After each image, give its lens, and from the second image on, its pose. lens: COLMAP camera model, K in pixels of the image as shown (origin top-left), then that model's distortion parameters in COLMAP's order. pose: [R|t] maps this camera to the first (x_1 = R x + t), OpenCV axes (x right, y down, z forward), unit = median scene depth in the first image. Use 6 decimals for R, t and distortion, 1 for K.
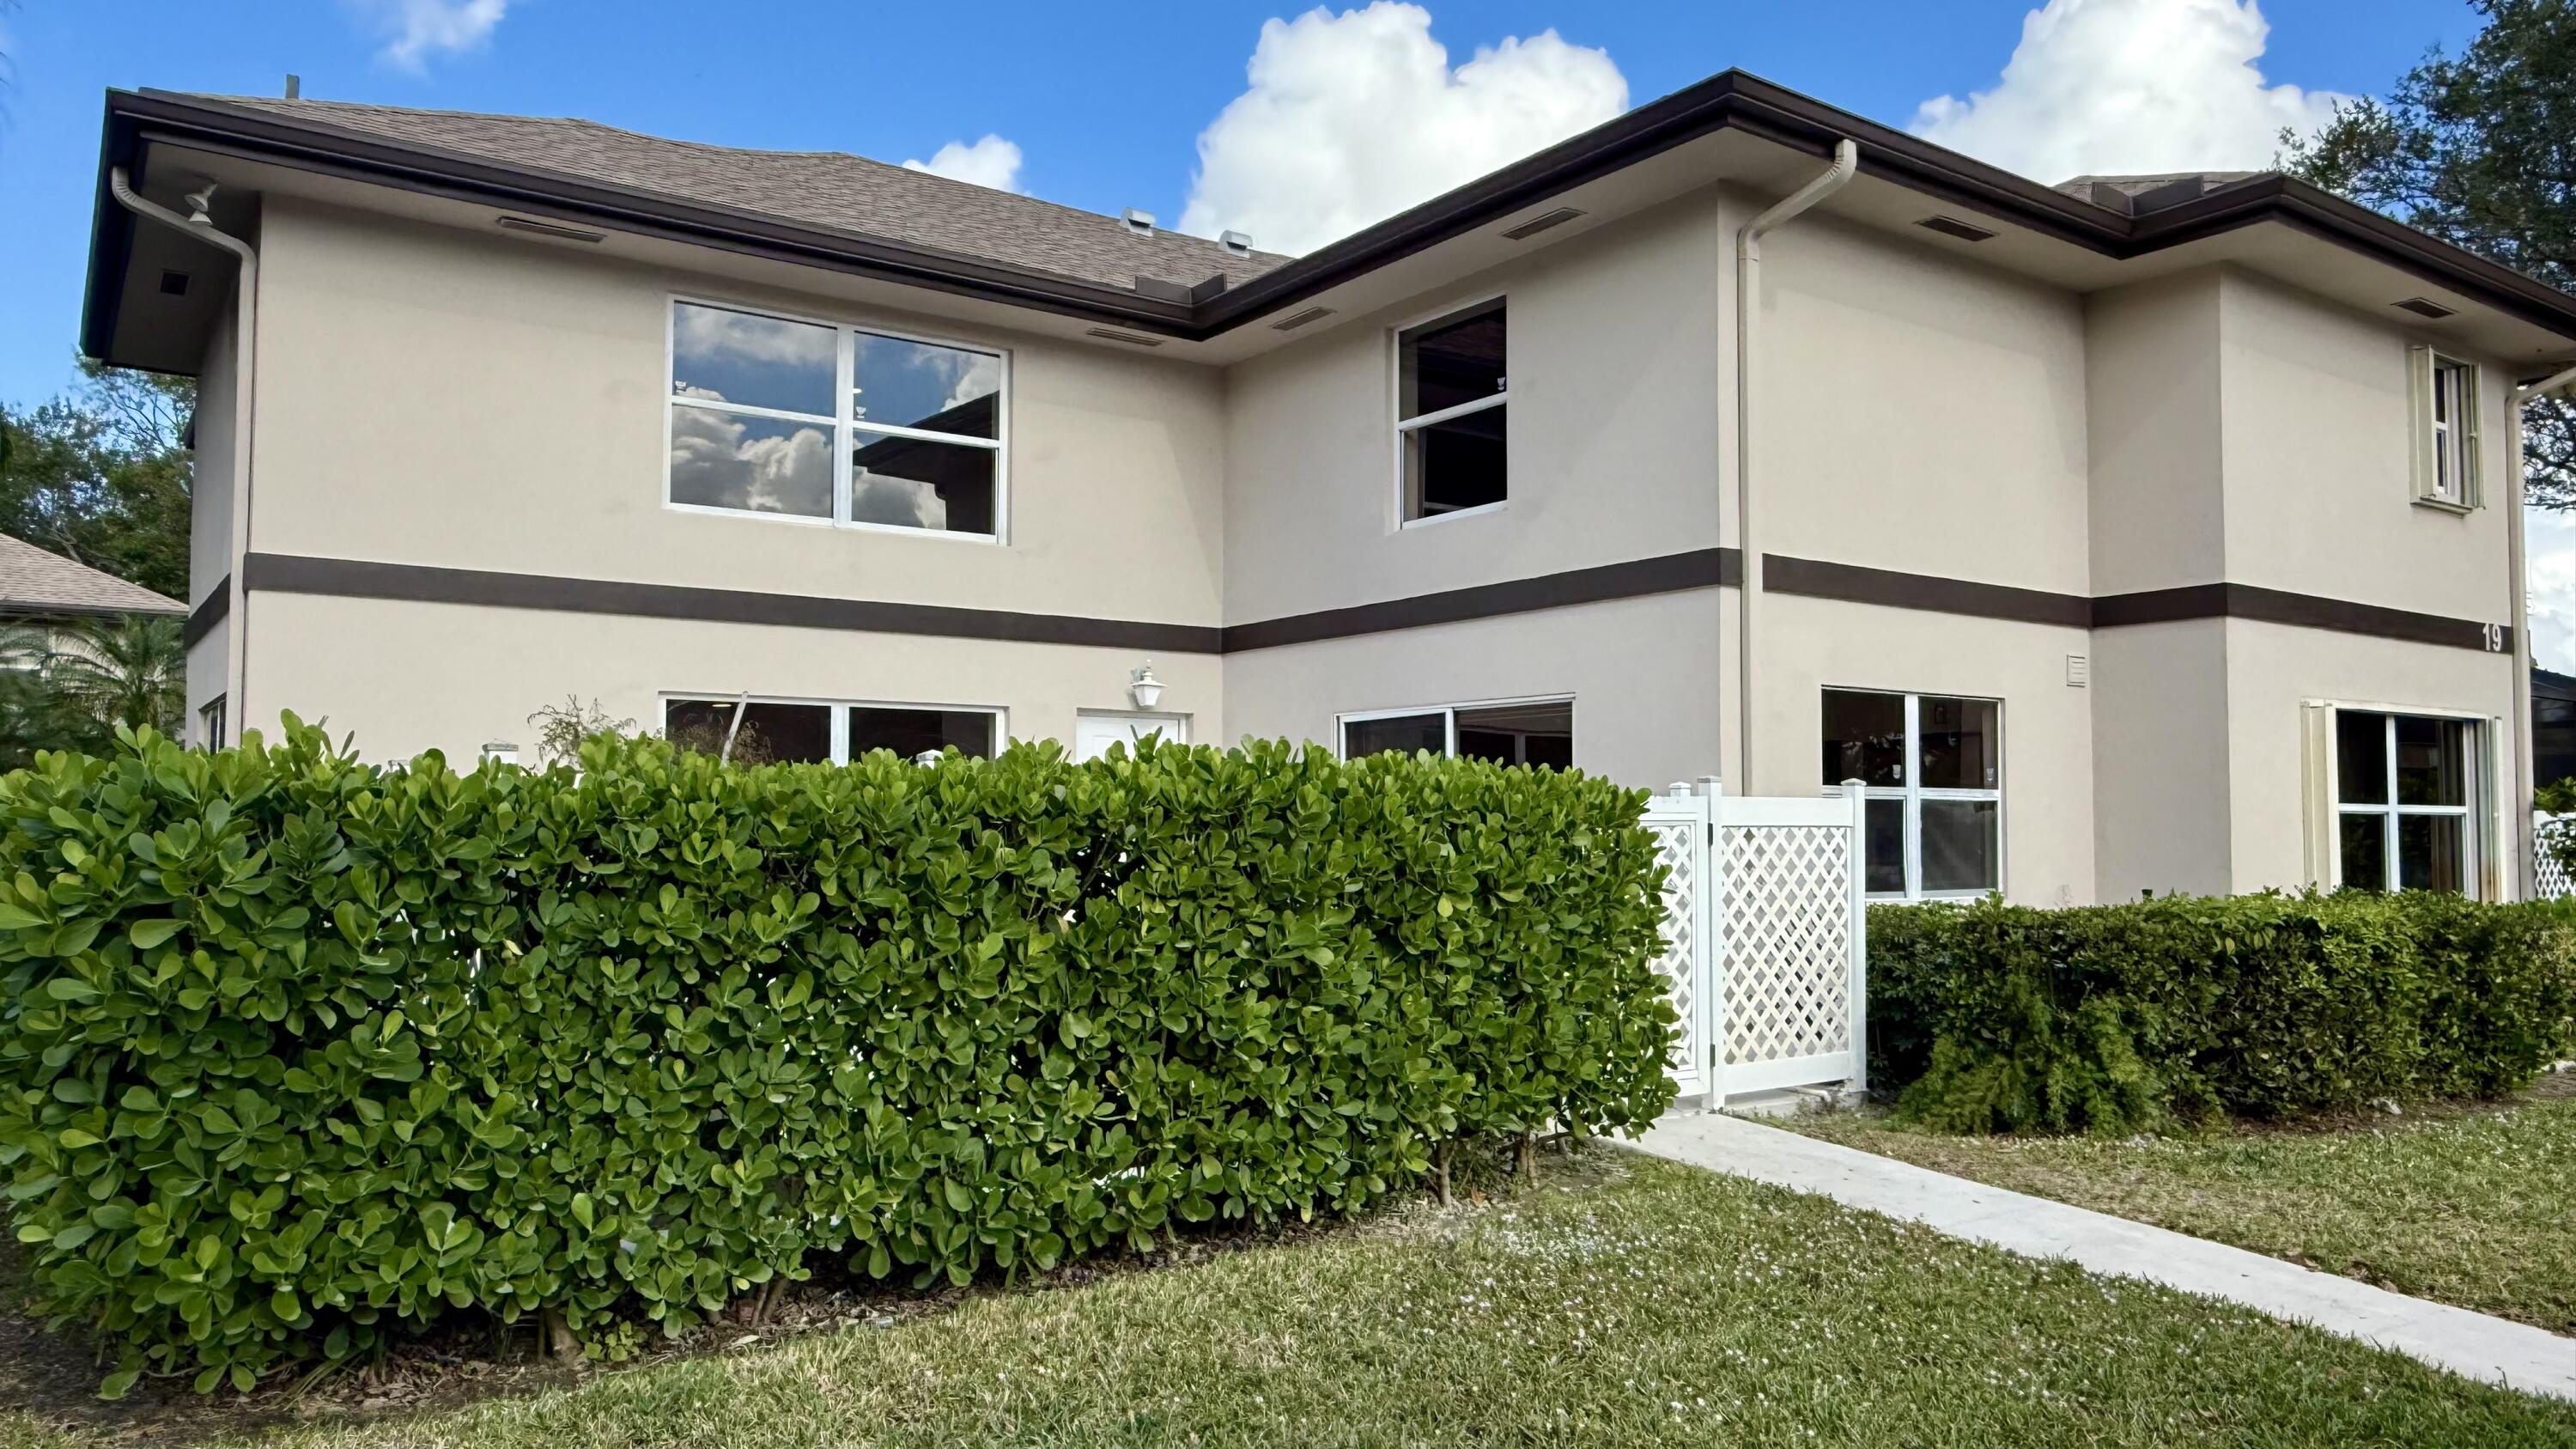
lens RADIAL K [[1814.9, 0, 1287.6], [0, 1814.9, 728.7], [0, 0, 1]] dist [0.102518, -0.001382]
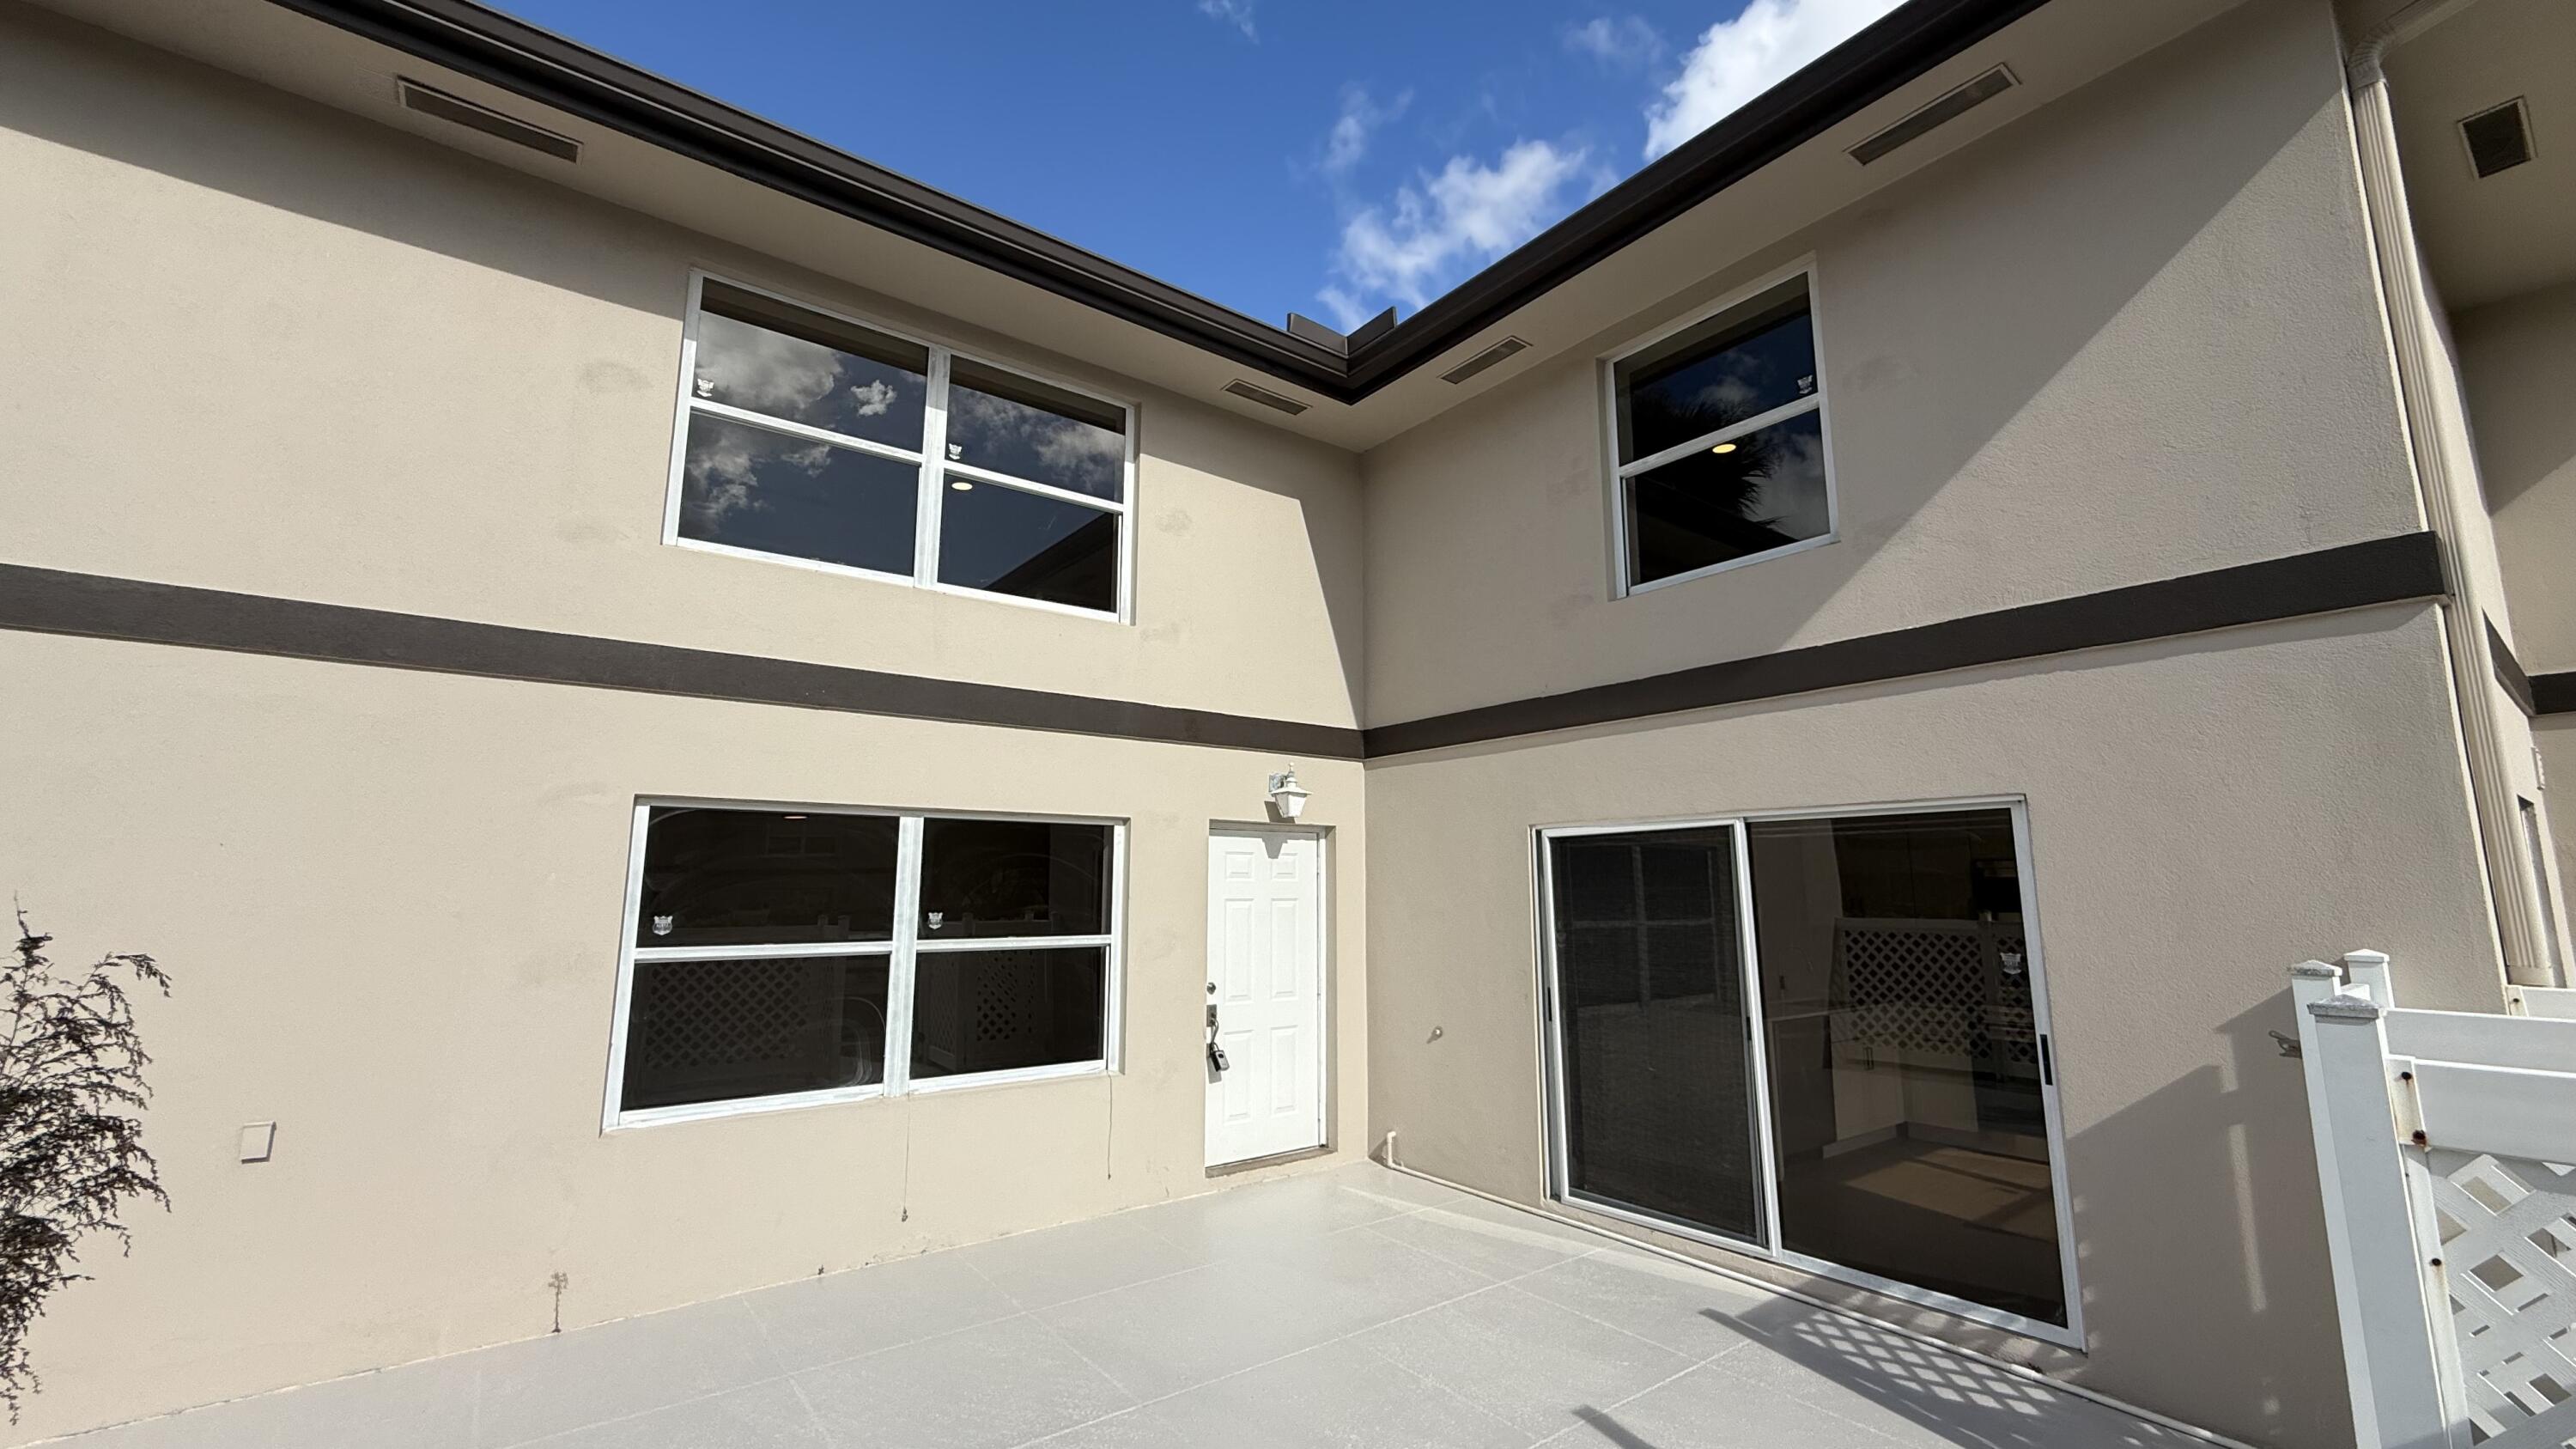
lens RADIAL K [[1015.5, 0, 1299.2], [0, 1015.5, 723.9], [0, 0, 1]] dist [-0.000705, -0.000045]
pose [[0.999076, 0.003061, 0.042868, -0.100125], [0.001606, 0.994106, -0.108402, -0.004970], [-0.042947, 0.108371, 0.993182, 0.560432]]
